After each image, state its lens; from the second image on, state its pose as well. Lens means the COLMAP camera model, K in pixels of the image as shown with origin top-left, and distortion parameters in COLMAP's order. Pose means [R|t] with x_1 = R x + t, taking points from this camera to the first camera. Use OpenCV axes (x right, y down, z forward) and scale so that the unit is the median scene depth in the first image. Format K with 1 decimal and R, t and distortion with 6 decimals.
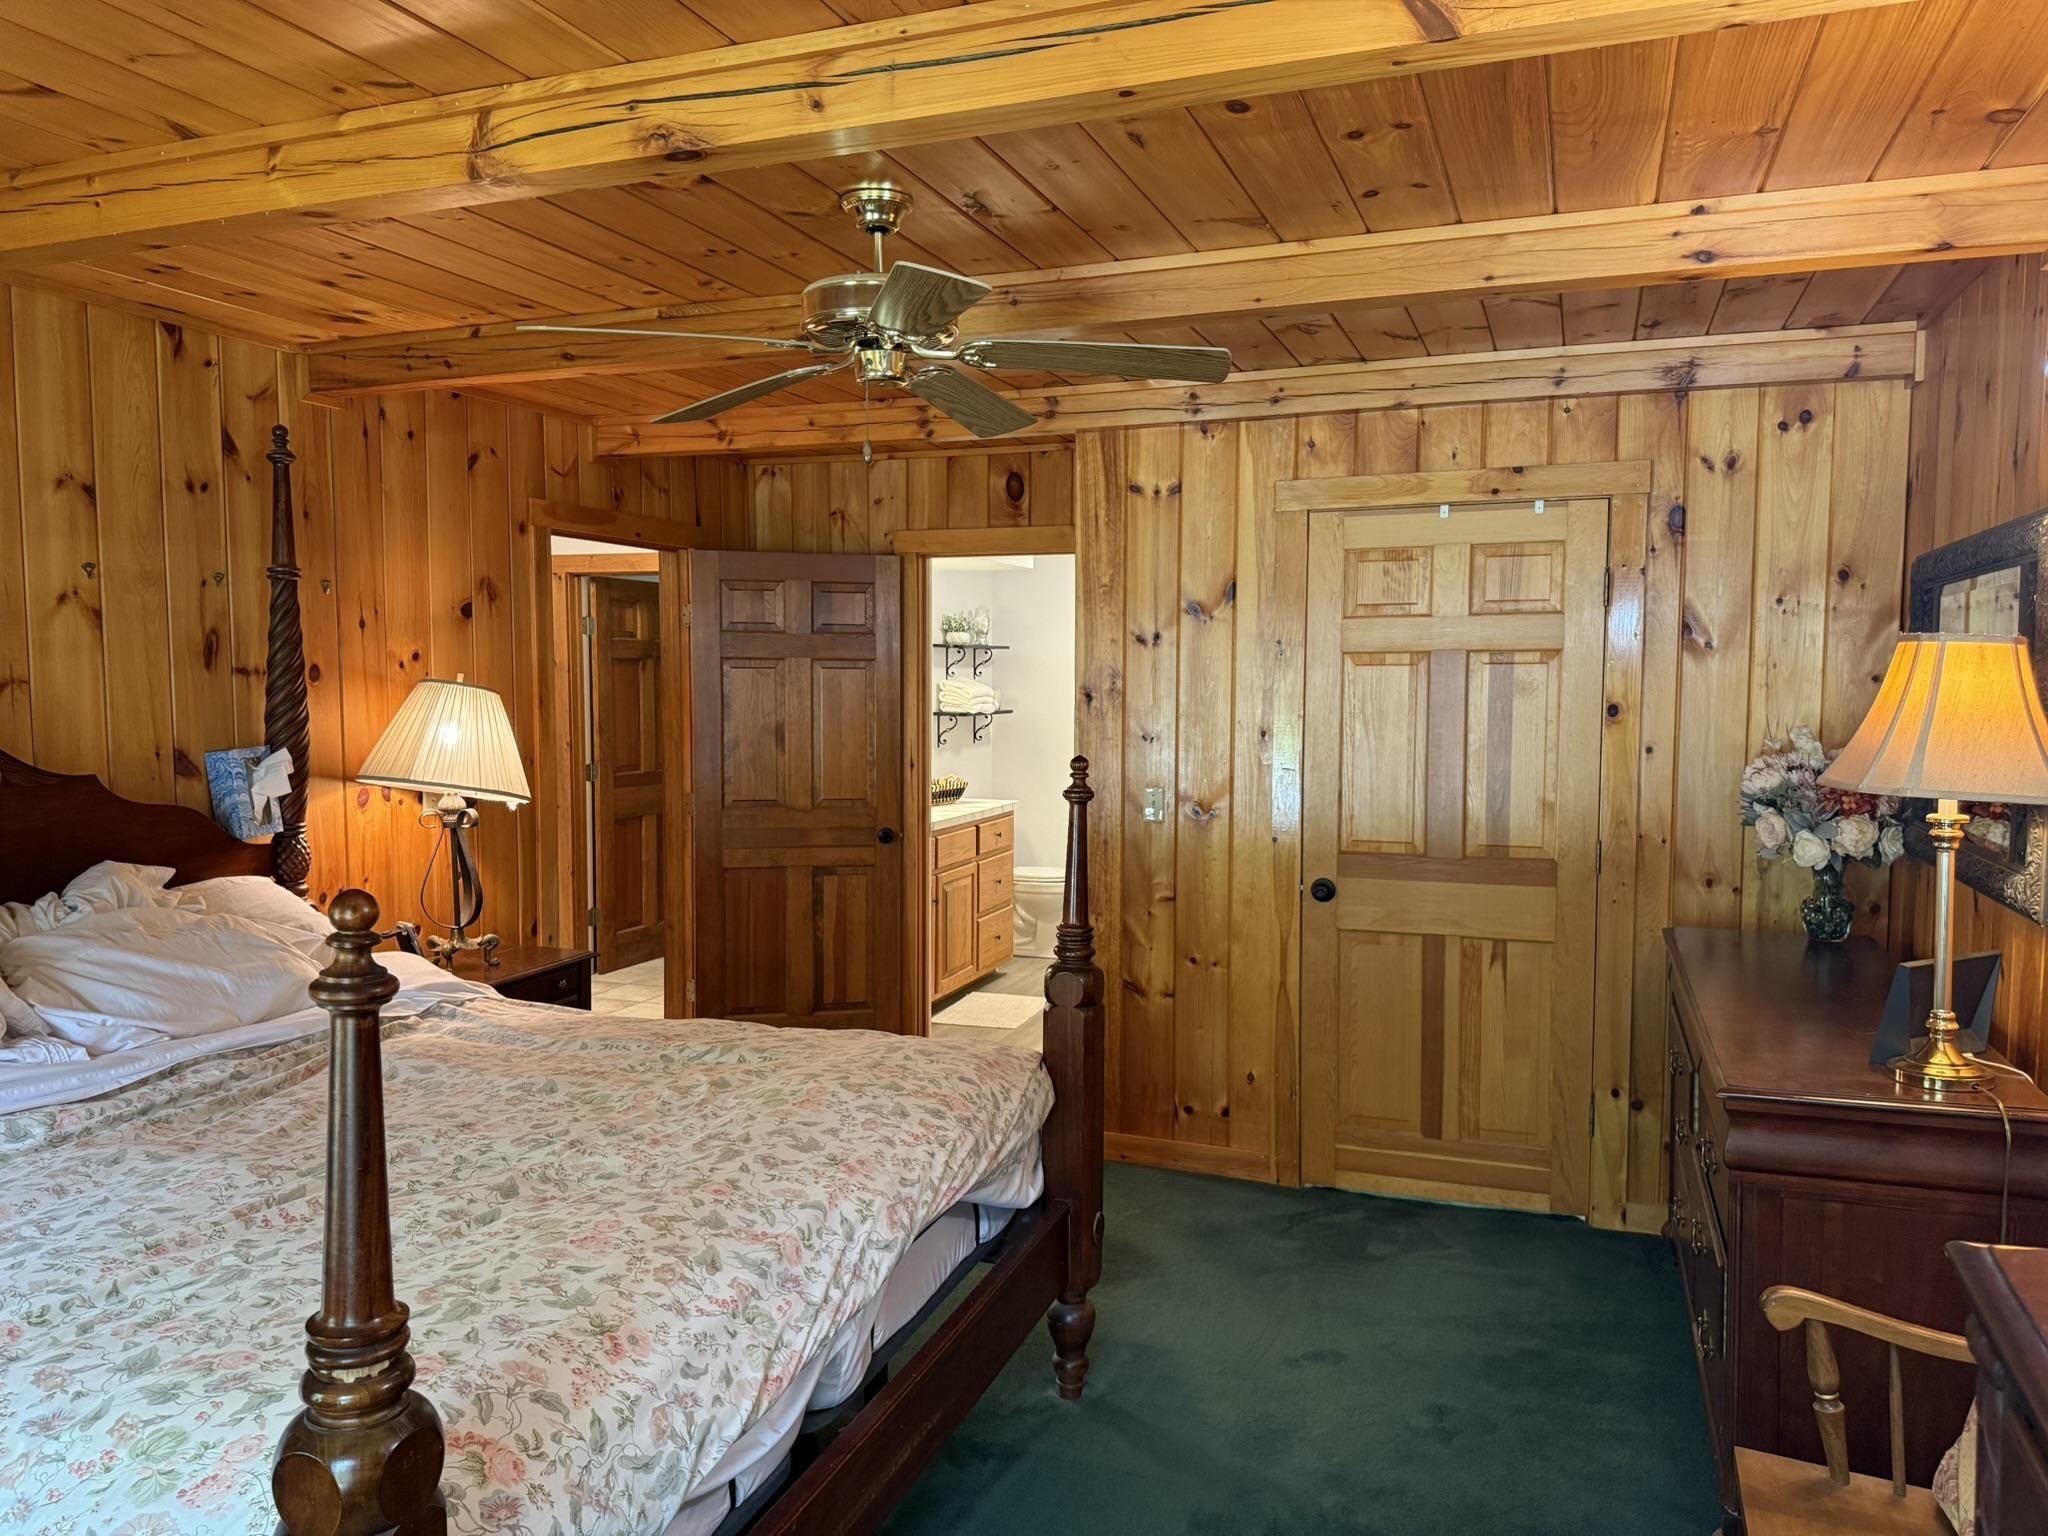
lens RADIAL K [[1444.6, 0, 1017.2], [0, 1444.6, 771.1], [0, 0, 1]] dist [0.078358, -0.090295]
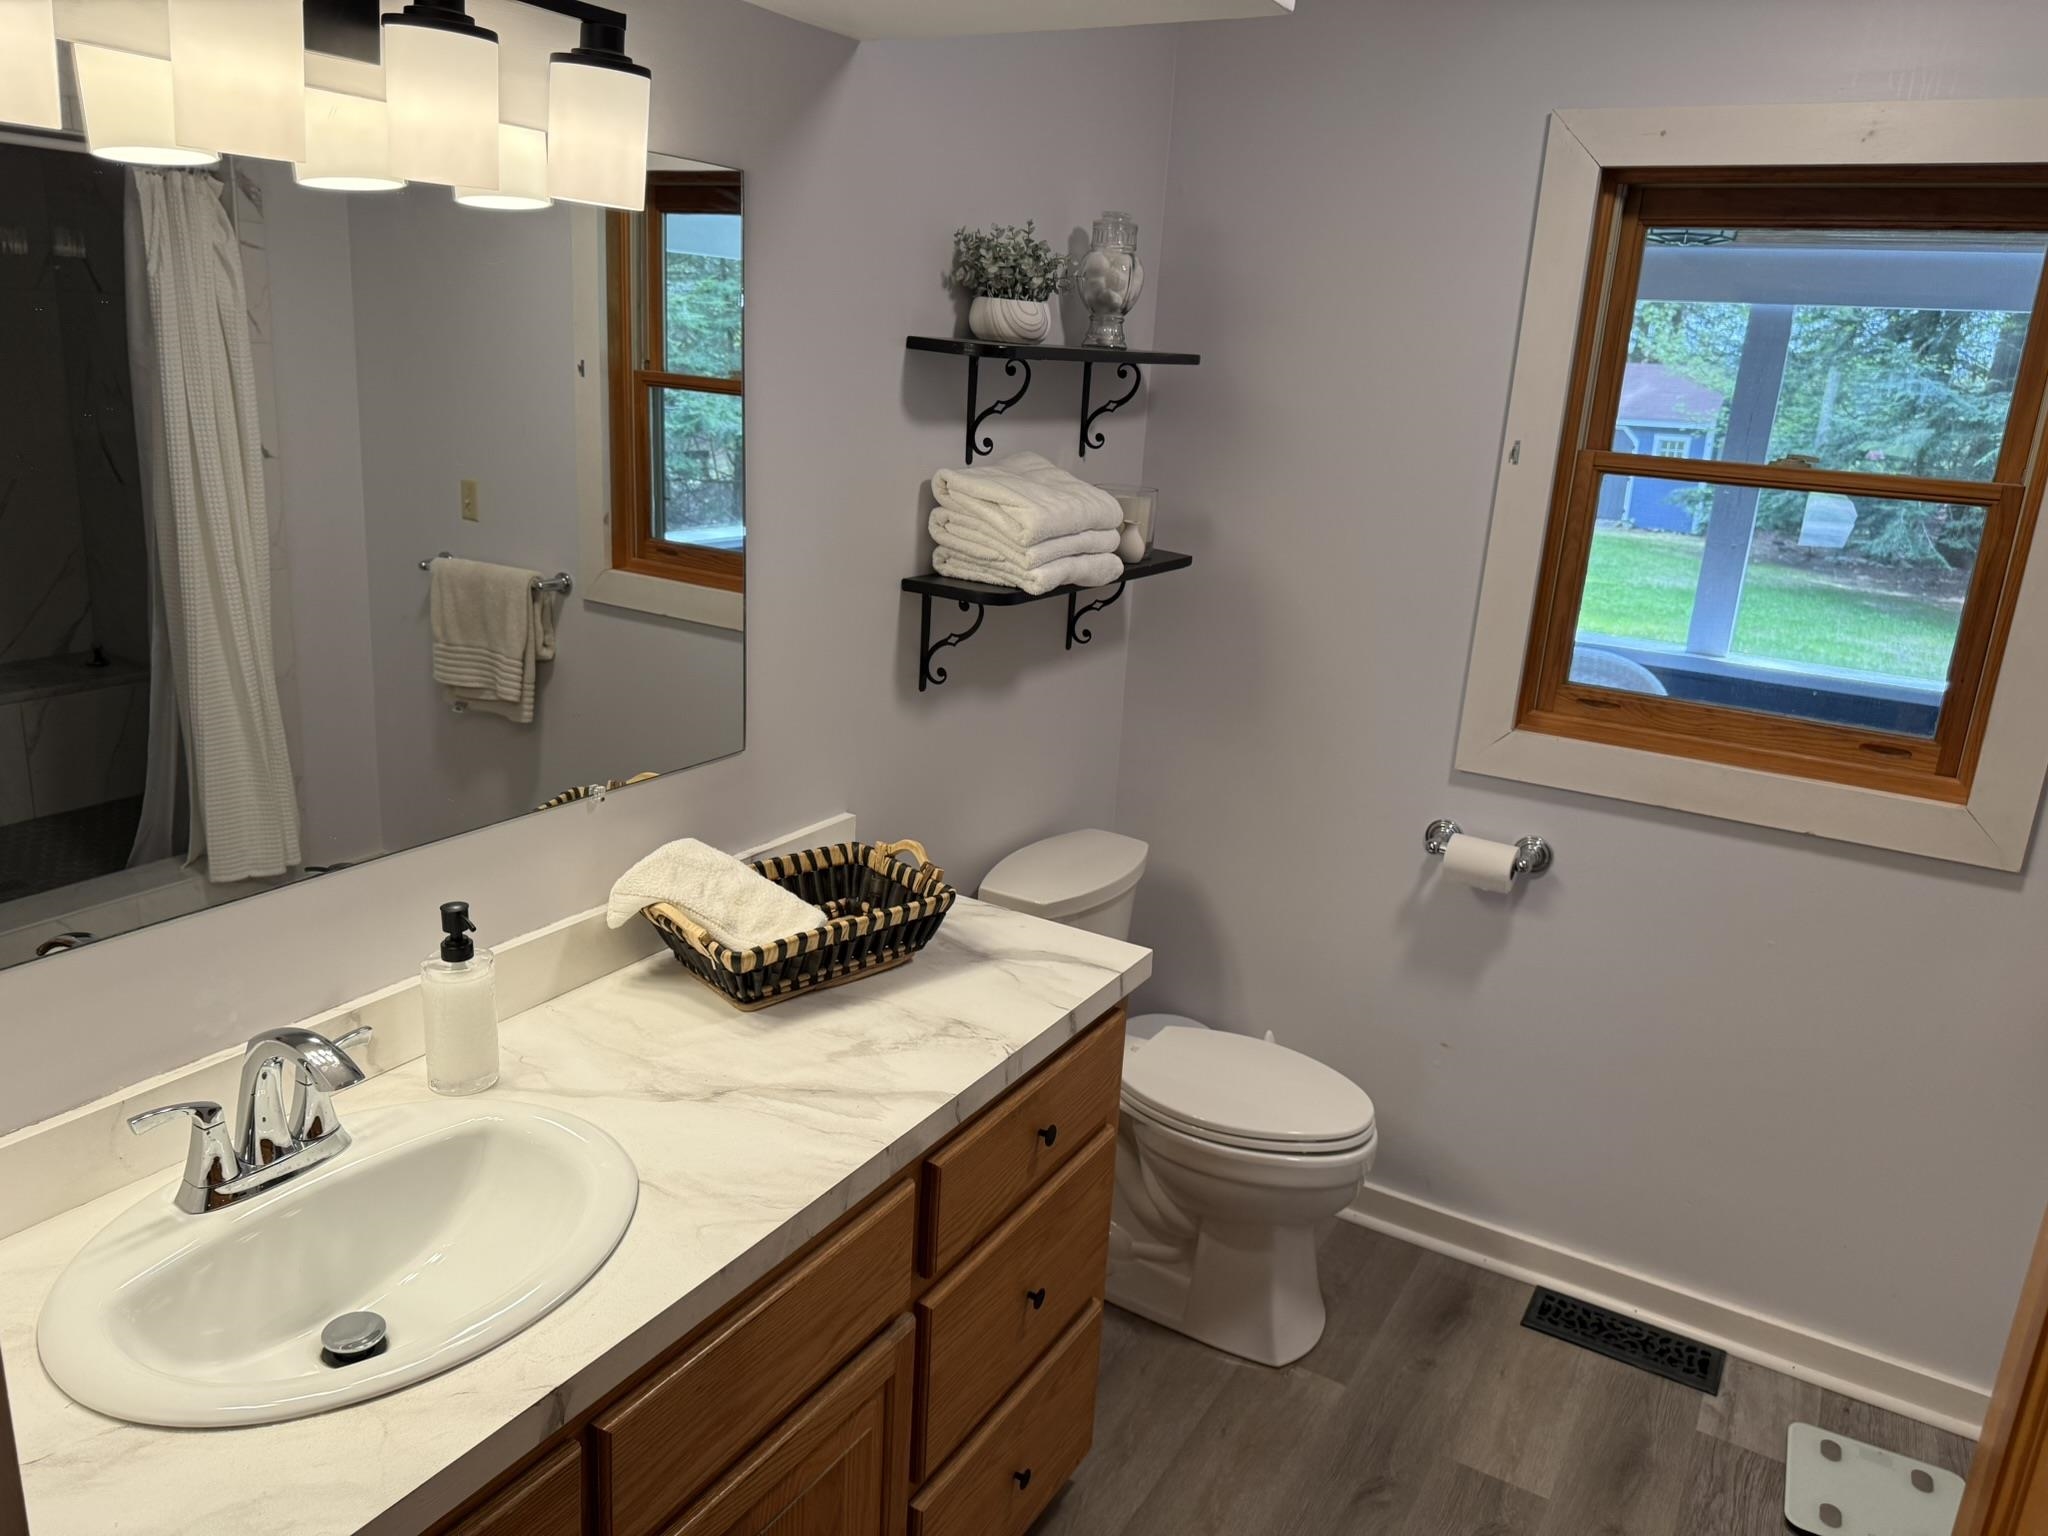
lens RADIAL K [[1444.6, 0, 1017.2], [0, 1444.6, 771.1], [0, 0, 1]] dist [0.078358, -0.090295]
pose [[0.982182, 0.102897, -0.157258, 0.014448], [-0.068731, 0.975495, 0.209013, -0.064798], [0.174911, -0.194480, 0.965186, 0.699134]]
